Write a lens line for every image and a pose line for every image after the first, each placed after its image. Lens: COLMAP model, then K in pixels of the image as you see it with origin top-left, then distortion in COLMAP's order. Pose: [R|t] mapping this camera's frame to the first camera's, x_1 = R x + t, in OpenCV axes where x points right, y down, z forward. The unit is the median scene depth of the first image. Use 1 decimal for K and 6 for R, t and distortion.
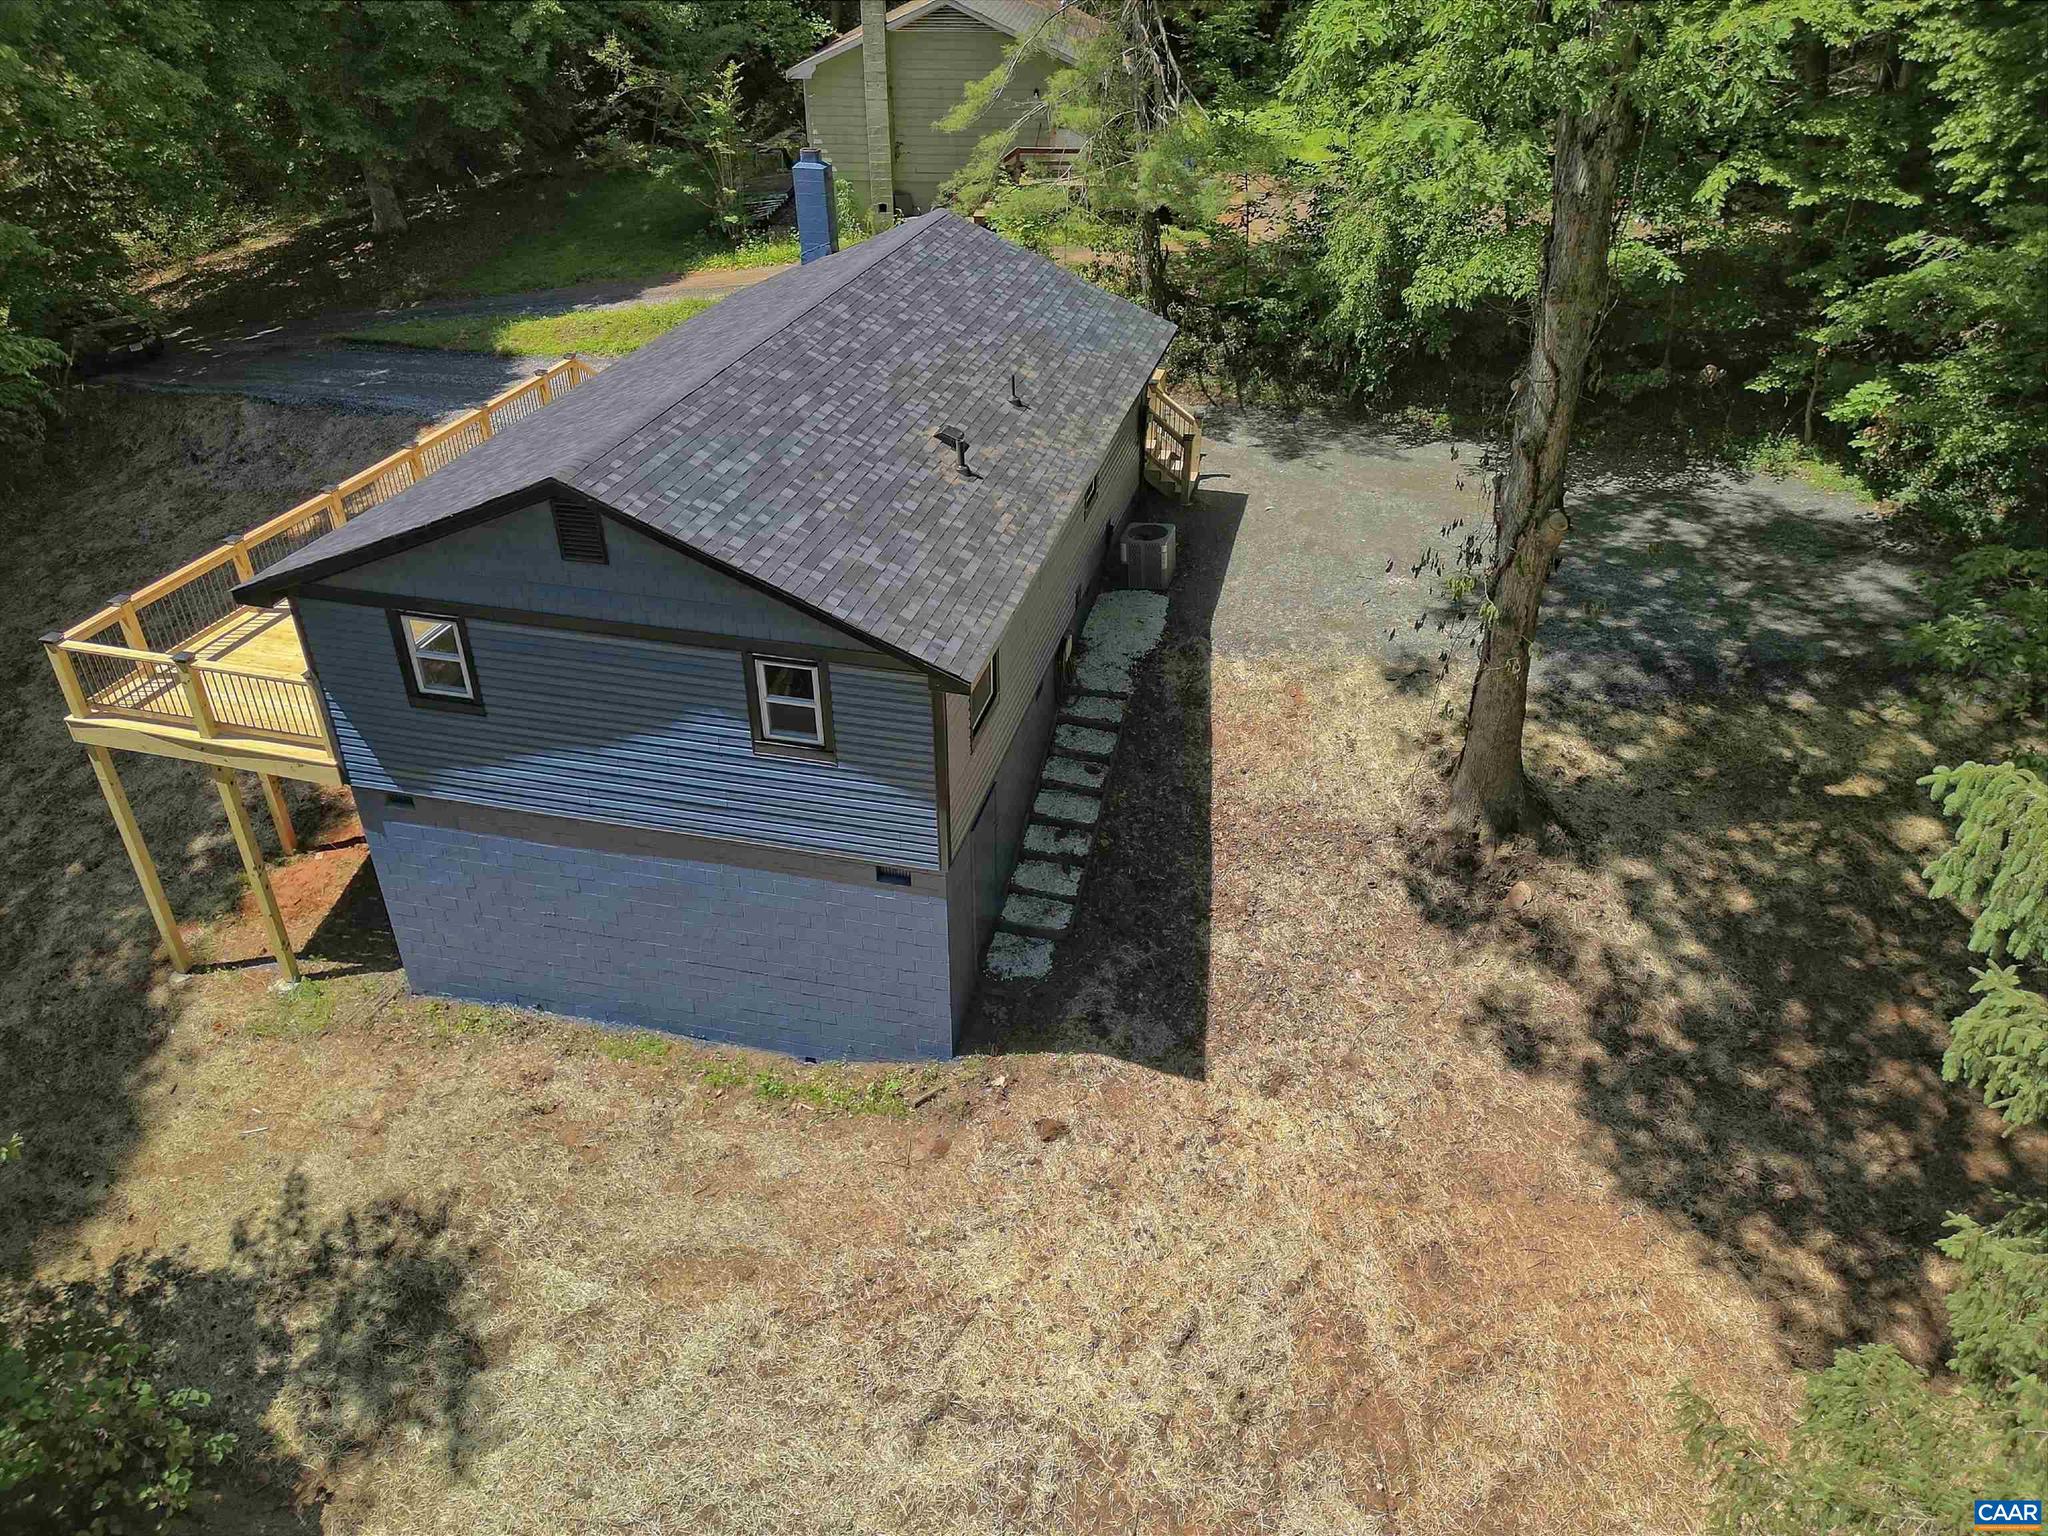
lens RADIAL K [[1431.4, 0, 1026.8], [0, 1431.4, 763.7], [0, 0, 1]] dist [0.066183, -0.059136]
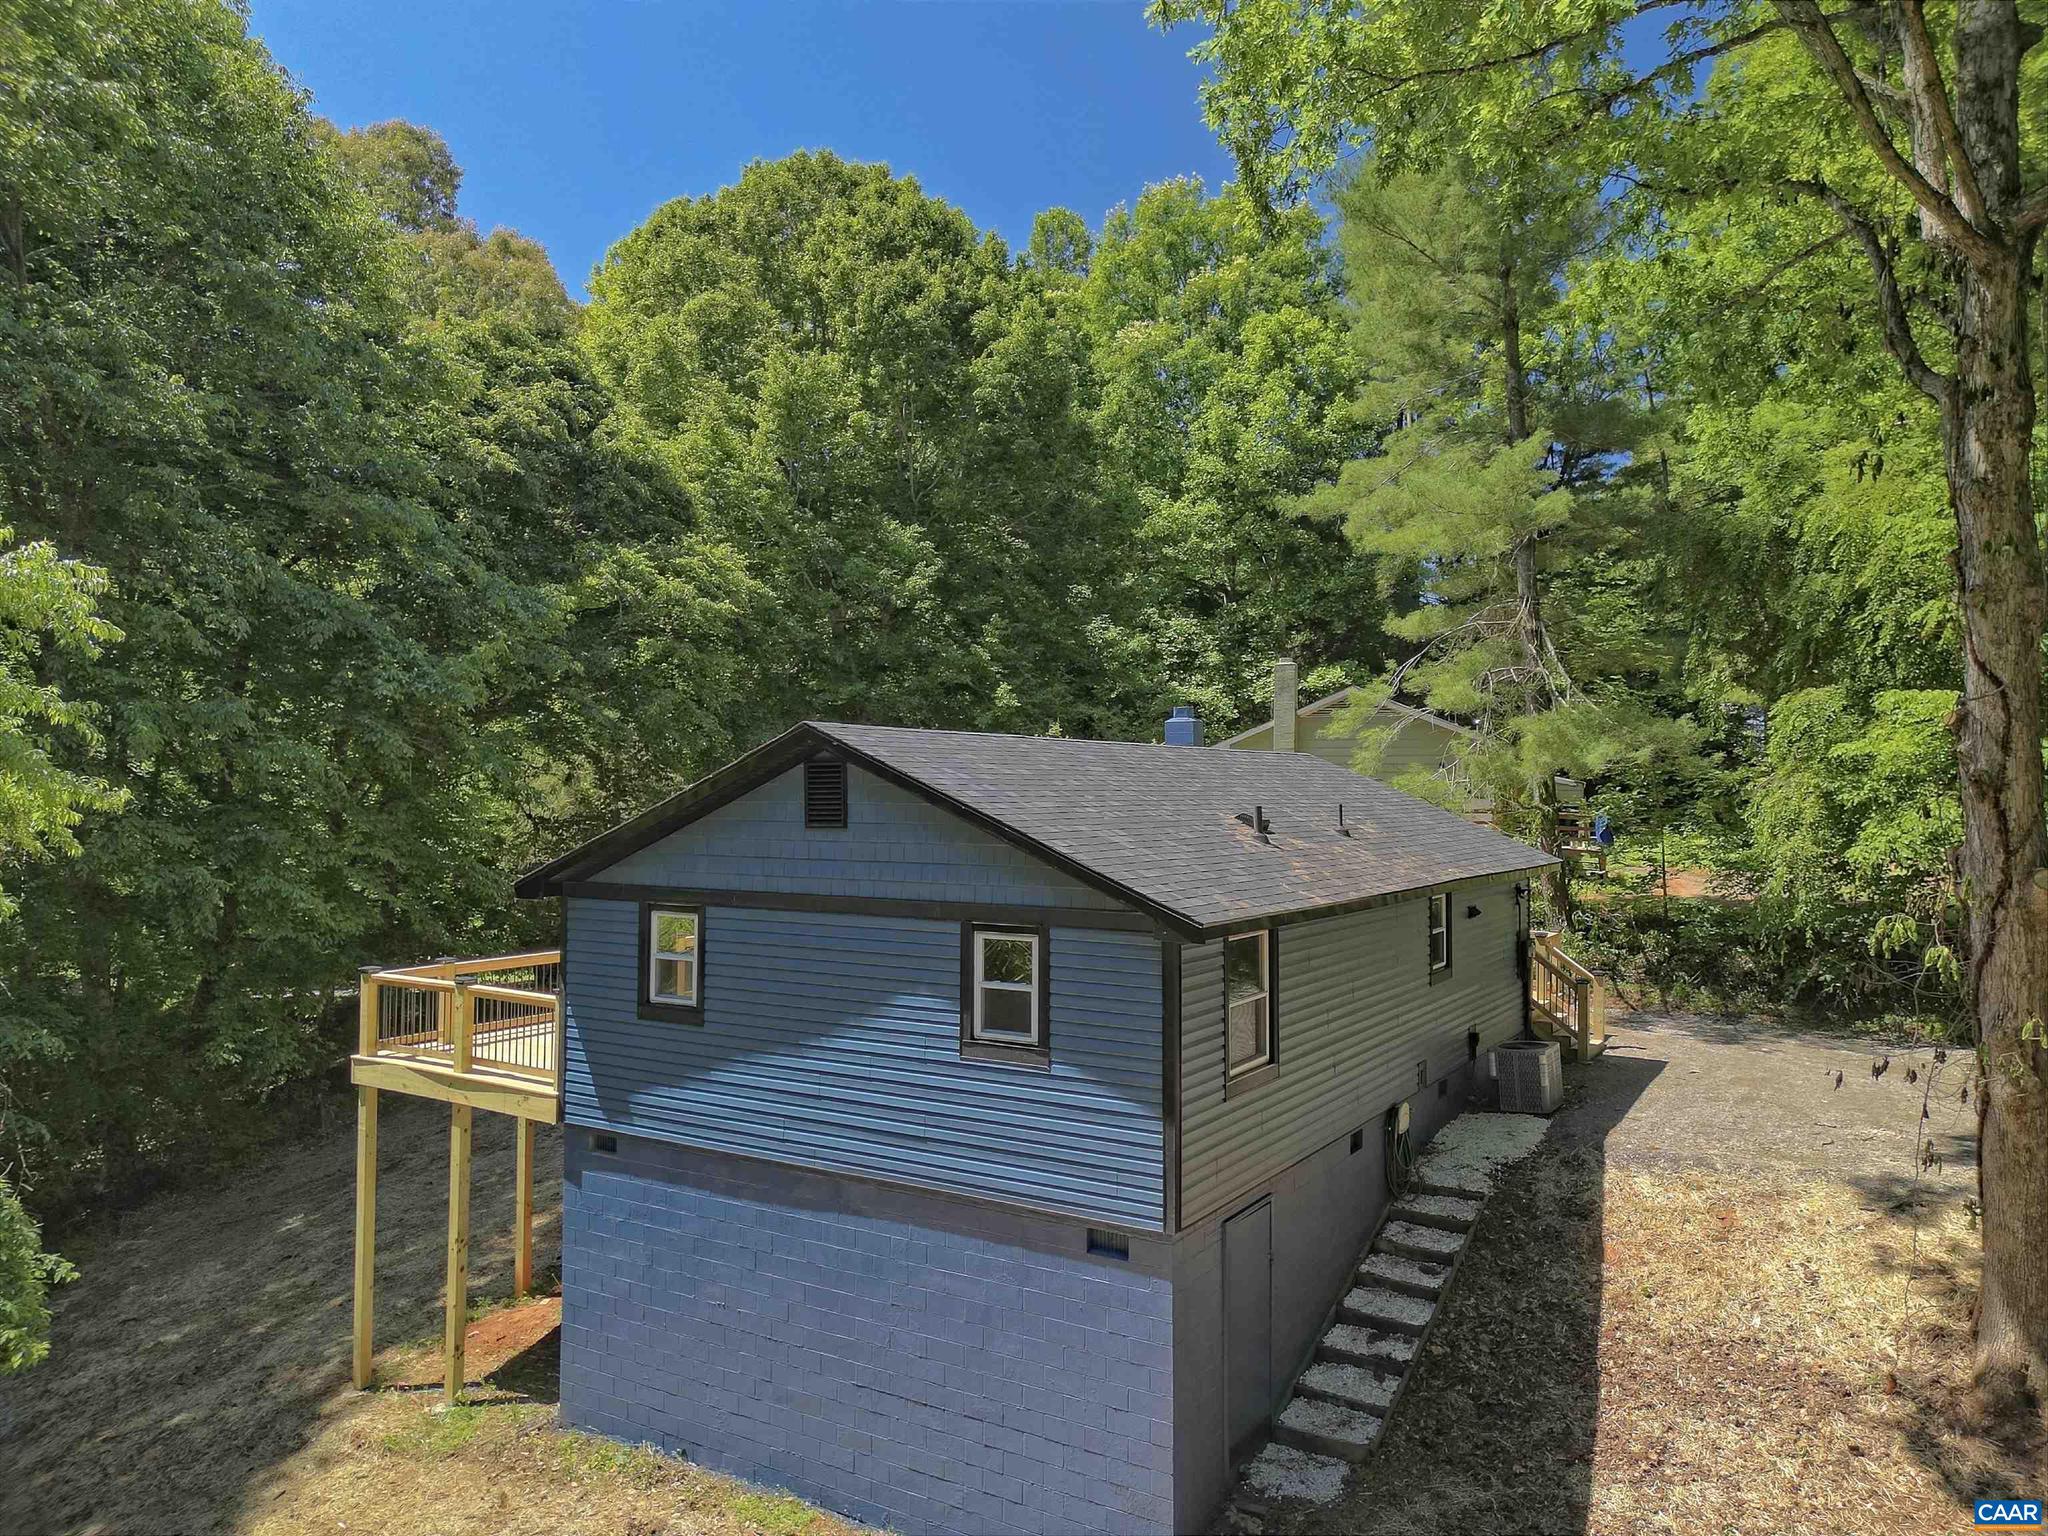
lens RADIAL K [[1431.4, 0, 1028.5], [0, 1431.4, 767.2], [0, 0, 1]] dist [0.066183, -0.059136]
pose [[0.950408, -0.003251, -0.310989, 0.092965], [-0.166191, 0.839898, -0.516674, 0.235525], [0.262878, 0.542735, 0.797705, 0.211278]]
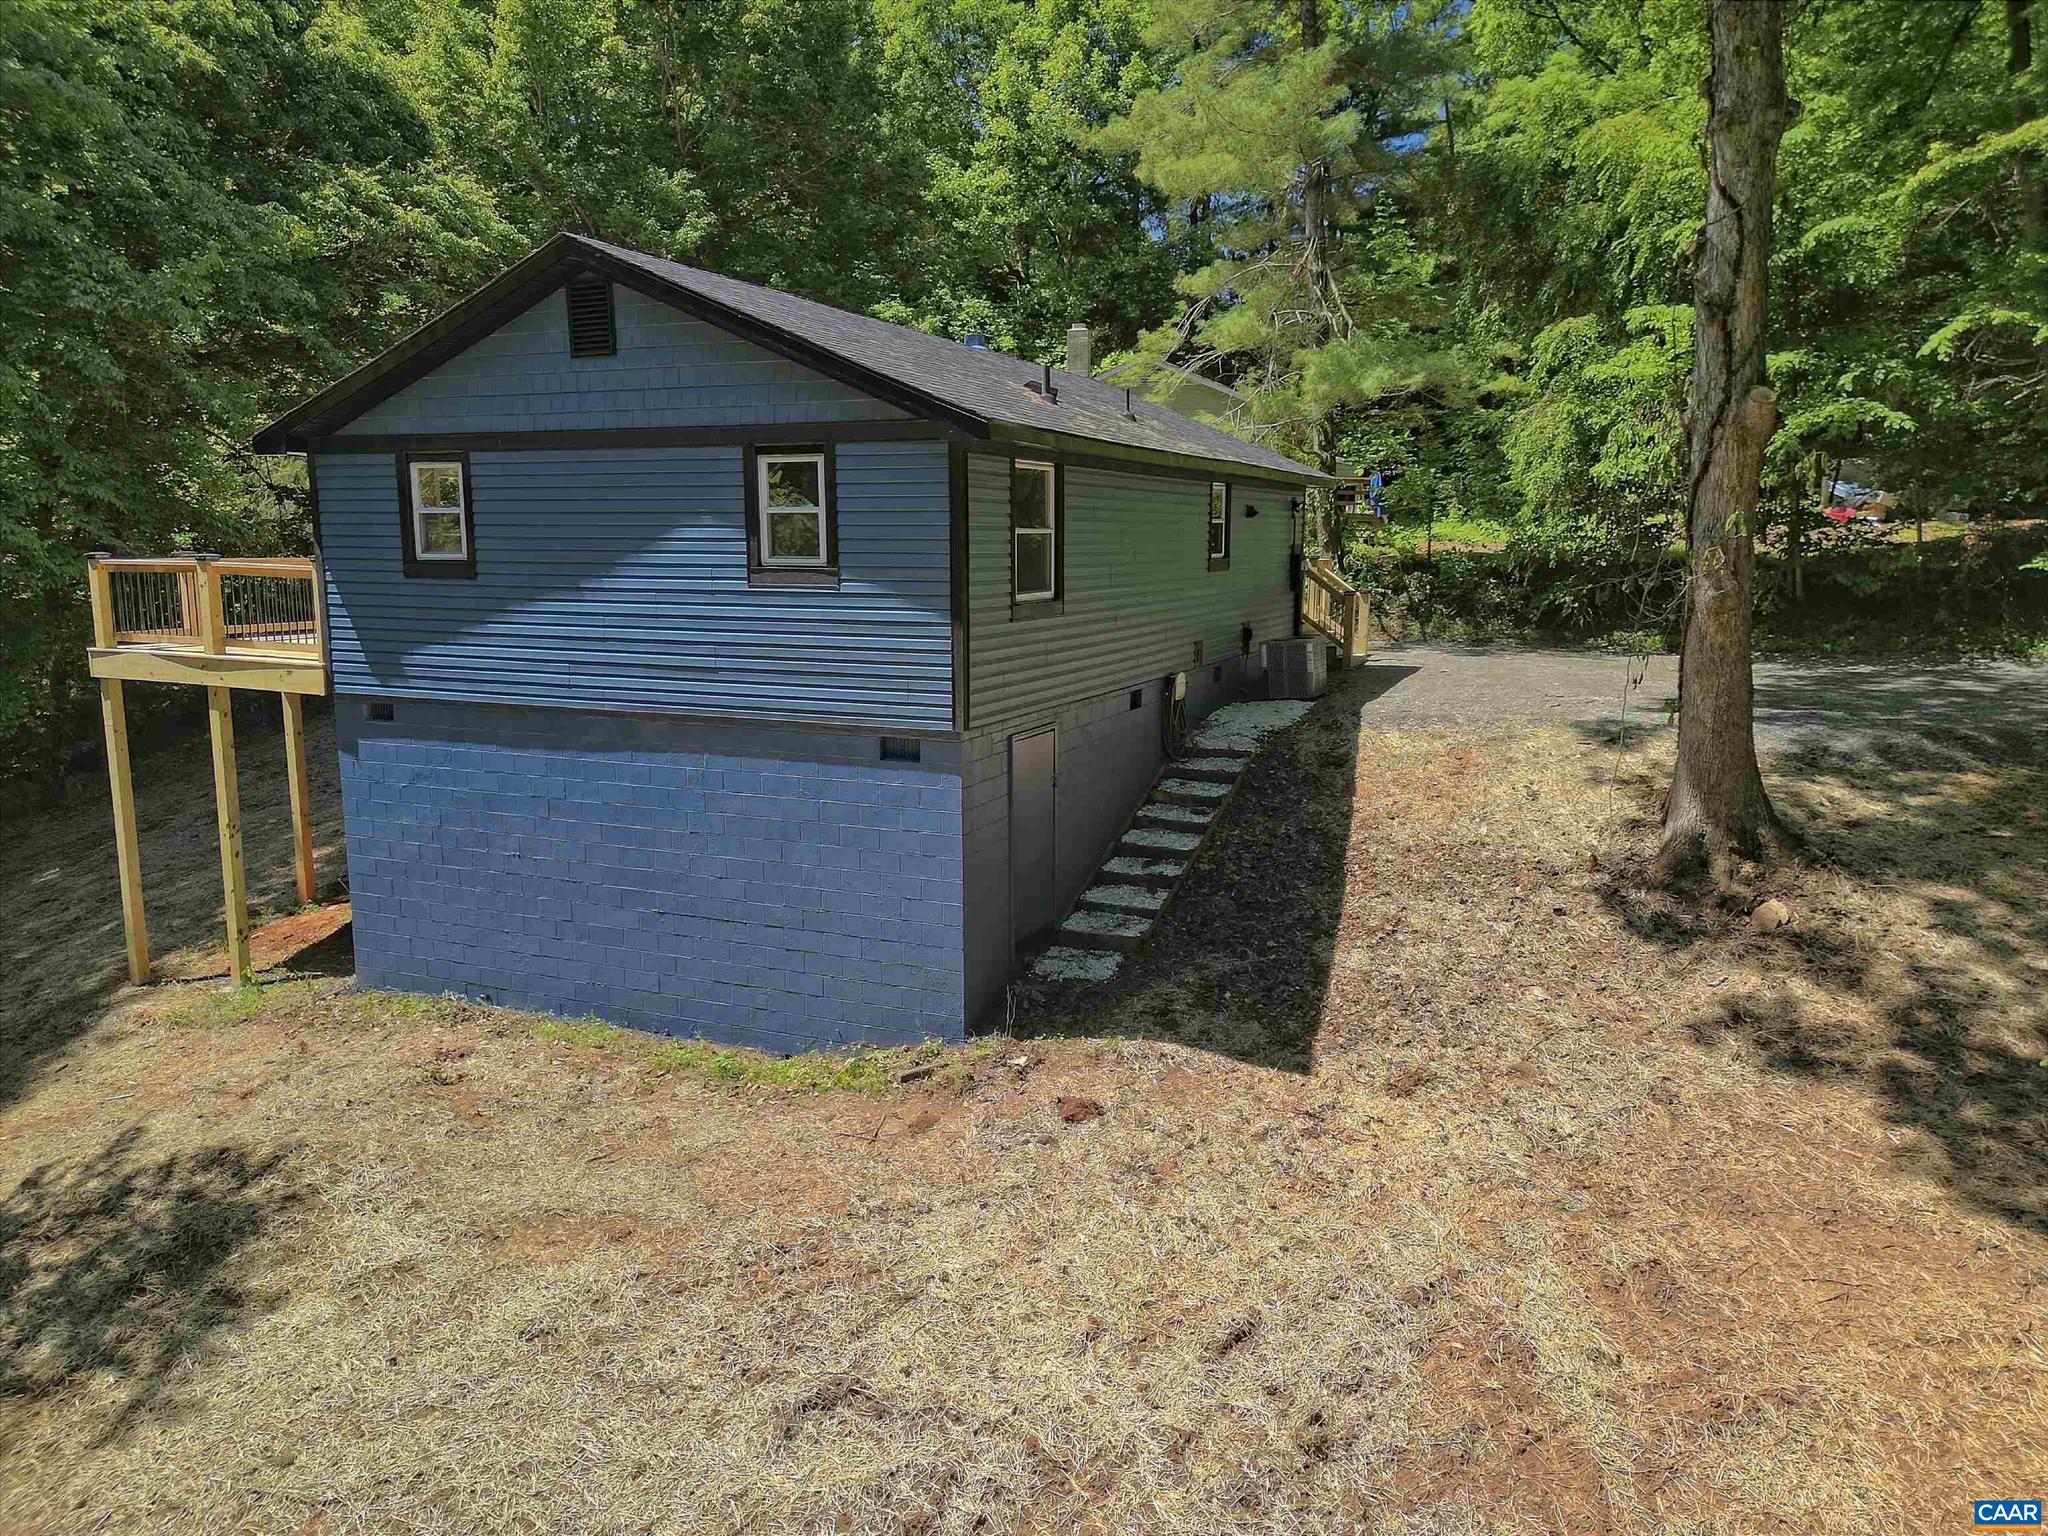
lens RADIAL K [[1431.4, 0, 1027.5], [0, 1431.4, 770.1], [0, 0, 1]] dist [0.066183, -0.059136]
pose [[0.984660, 0.024894, -0.172702, 0.099919], [-0.089902, 0.920662, -0.379868, 0.336500], [0.149544, 0.389567, 0.908776, 0.259431]]
